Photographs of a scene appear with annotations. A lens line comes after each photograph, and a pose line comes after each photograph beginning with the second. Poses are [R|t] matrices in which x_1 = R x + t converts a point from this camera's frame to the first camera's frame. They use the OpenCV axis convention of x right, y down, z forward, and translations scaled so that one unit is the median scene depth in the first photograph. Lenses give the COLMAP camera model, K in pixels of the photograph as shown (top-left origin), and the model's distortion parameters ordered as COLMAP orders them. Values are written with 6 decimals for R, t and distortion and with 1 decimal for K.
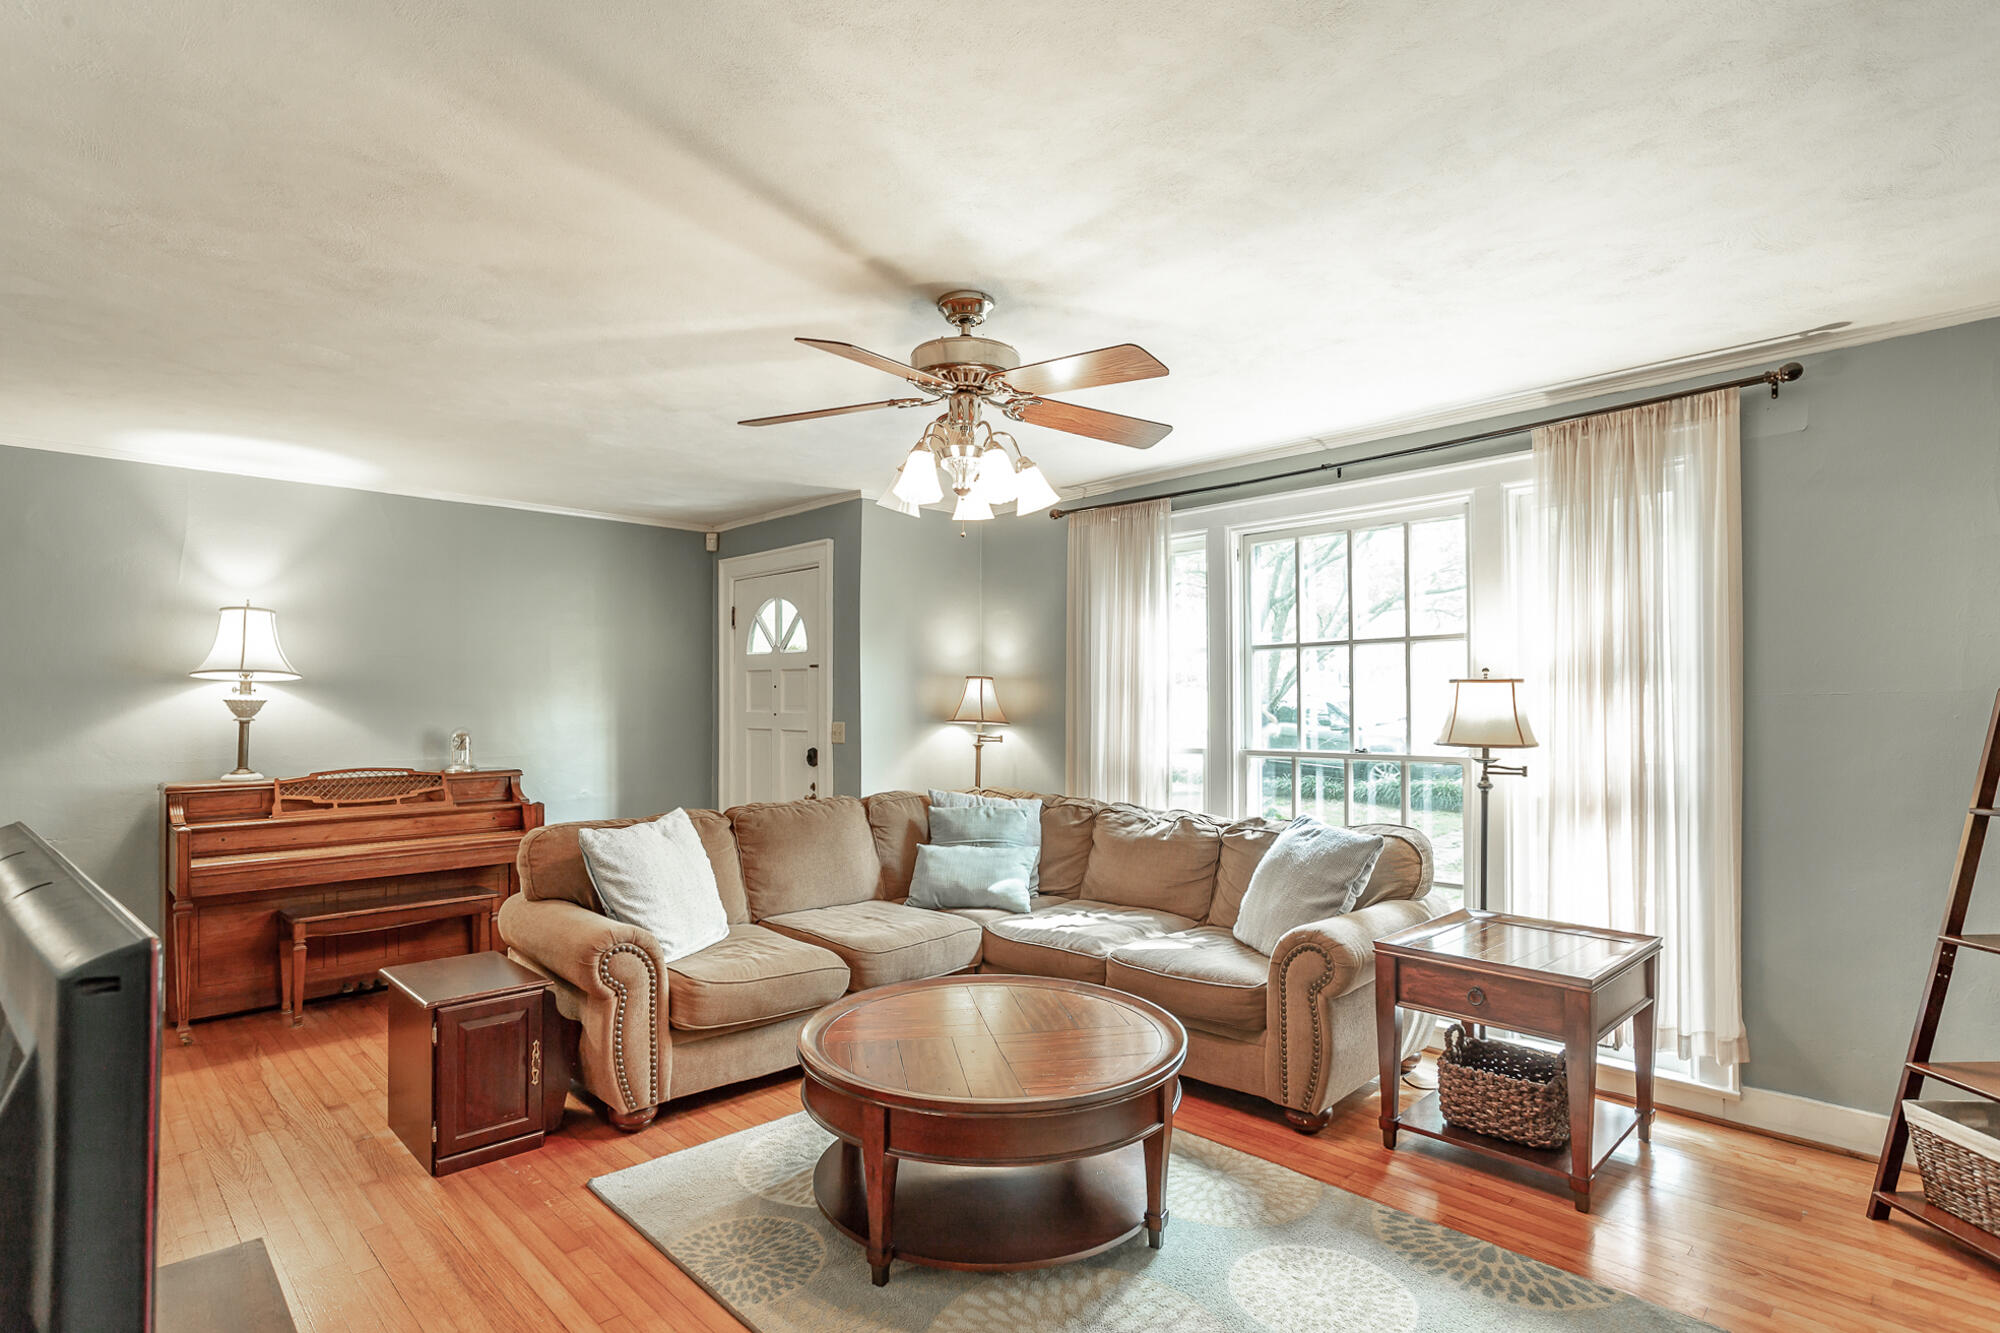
lens RADIAL K [[978.7, 0, 997.5], [0, 978.7, 674.4], [0, 0, 1]] dist [-0.001600, 0.005209]
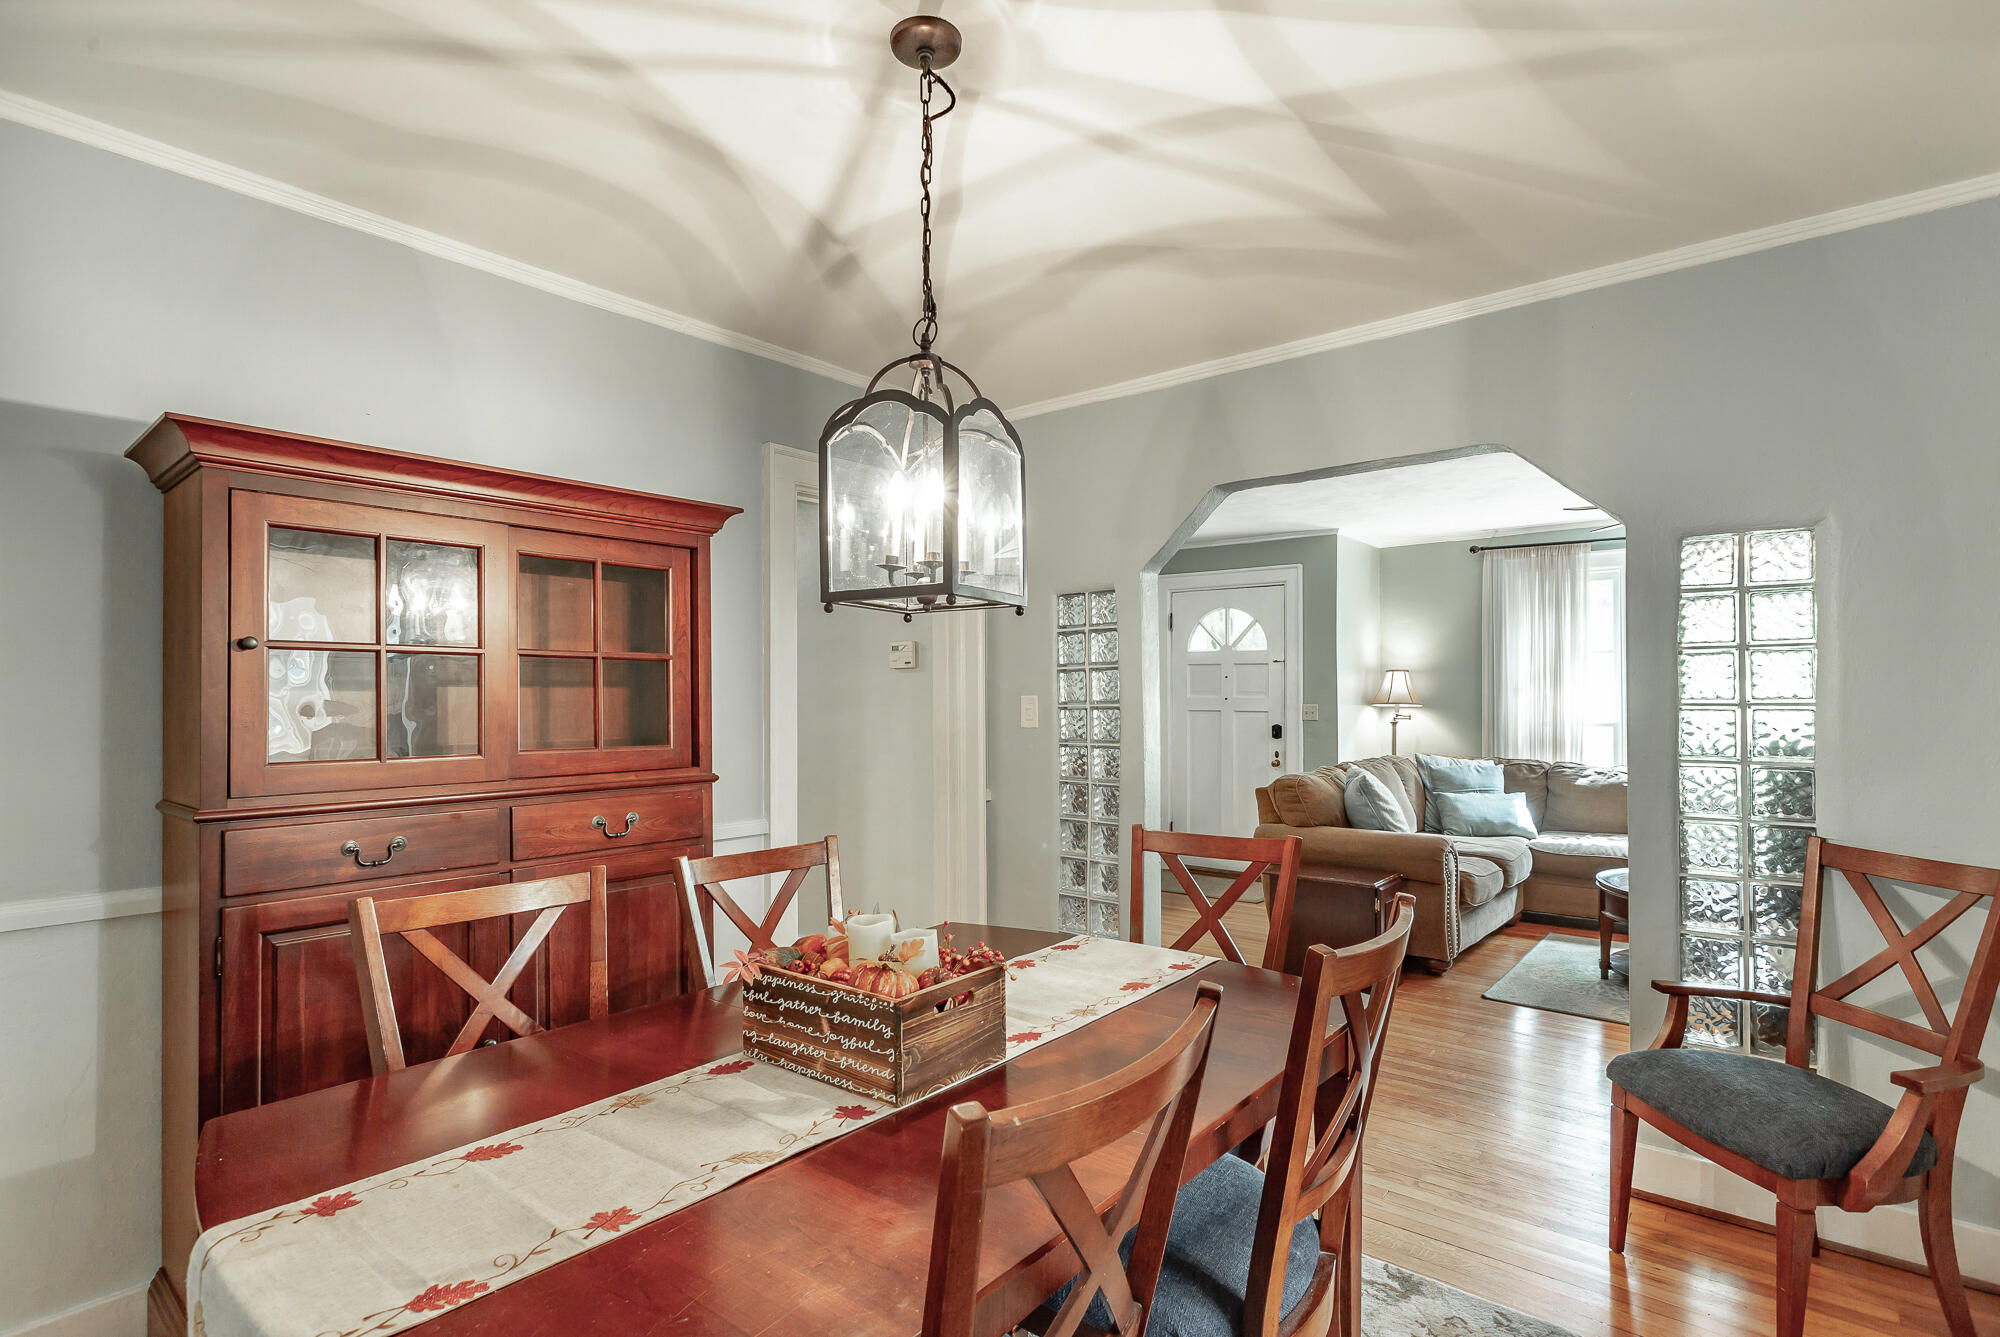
lens RADIAL K [[978.7, 0, 997.5], [0, 978.7, 676.4], [0, 0, 1]] dist [-0.001600, 0.005209]
pose [[0.994298, 0.002719, 0.106602, -0.696024], [-0.004341, 0.999878, 0.014986, -0.006850], [-0.106548, -0.015363, 0.994189, -0.252141]]
